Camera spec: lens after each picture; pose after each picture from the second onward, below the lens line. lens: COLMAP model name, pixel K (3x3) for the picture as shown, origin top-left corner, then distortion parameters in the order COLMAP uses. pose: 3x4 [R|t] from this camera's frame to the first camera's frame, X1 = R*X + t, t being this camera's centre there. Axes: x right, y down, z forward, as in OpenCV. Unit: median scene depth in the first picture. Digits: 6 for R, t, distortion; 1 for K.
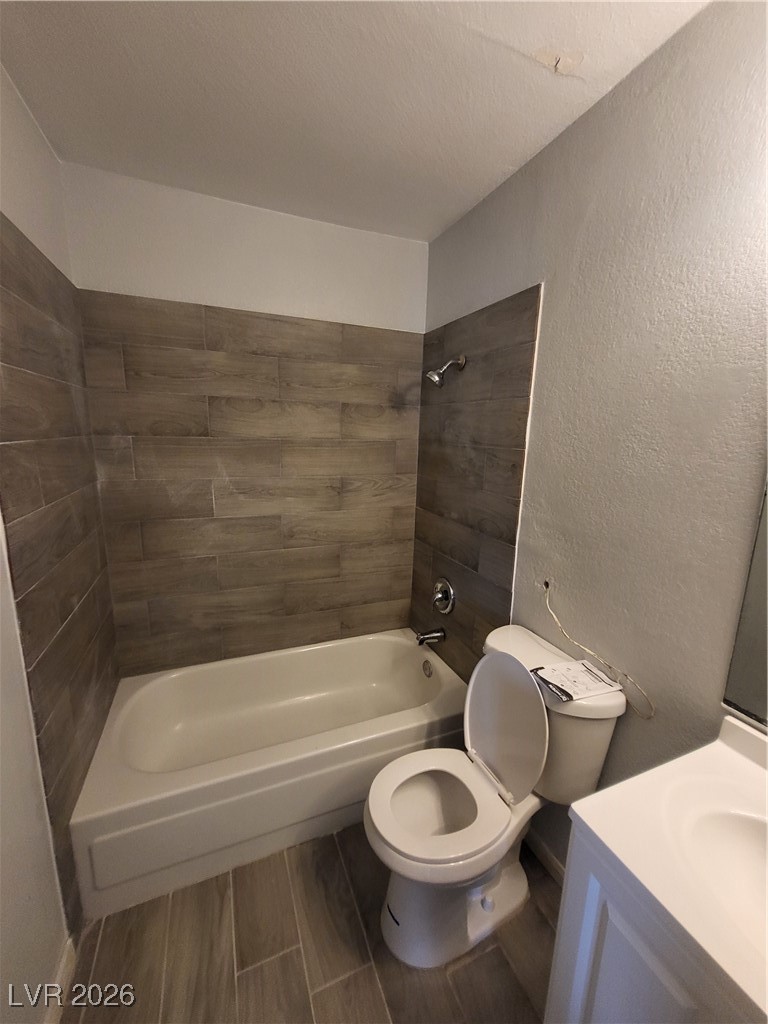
lens RADIAL K [[403.2, 0, 383.4], [0, 403.2, 511.0], [0, 0, 1]] dist [0.009014, -0.001417]
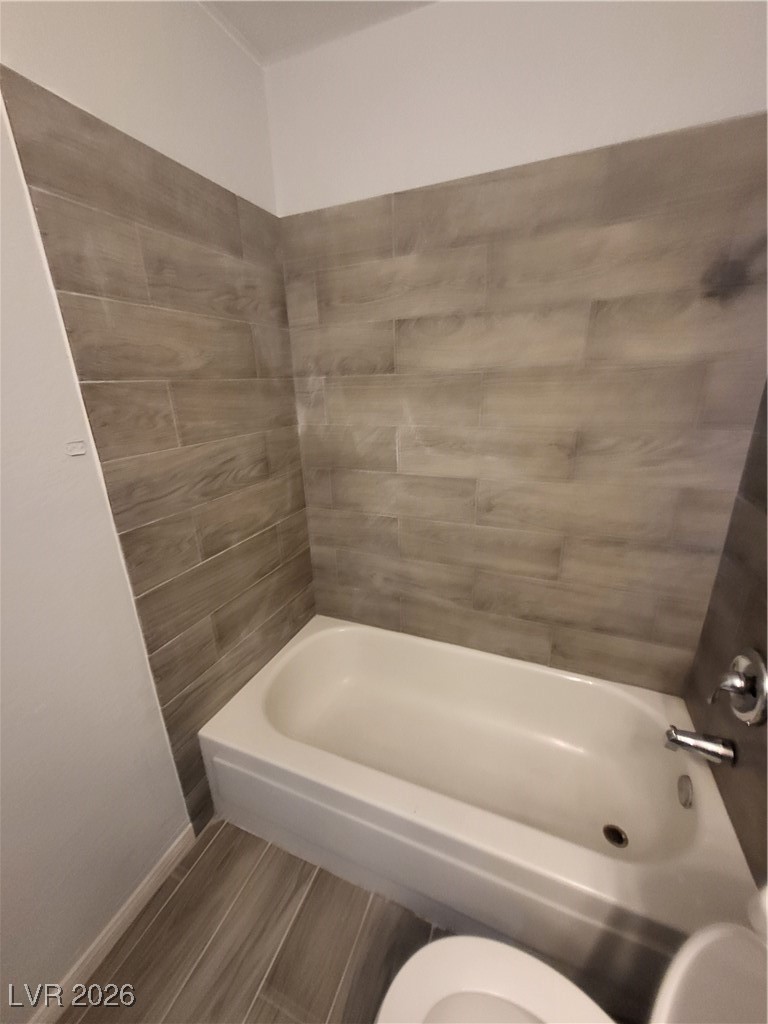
lens RADIAL K [[403.2, 0, 381.2], [0, 403.2, 512.0], [0, 0, 1]] dist [0.009014, -0.001417]
pose [[0.693072, 0.179348, -0.698202, 0.153088], [-0.090152, 0.982517, 0.162890, -0.035255], [0.715209, -0.049950, 0.697123, 0.371457]]
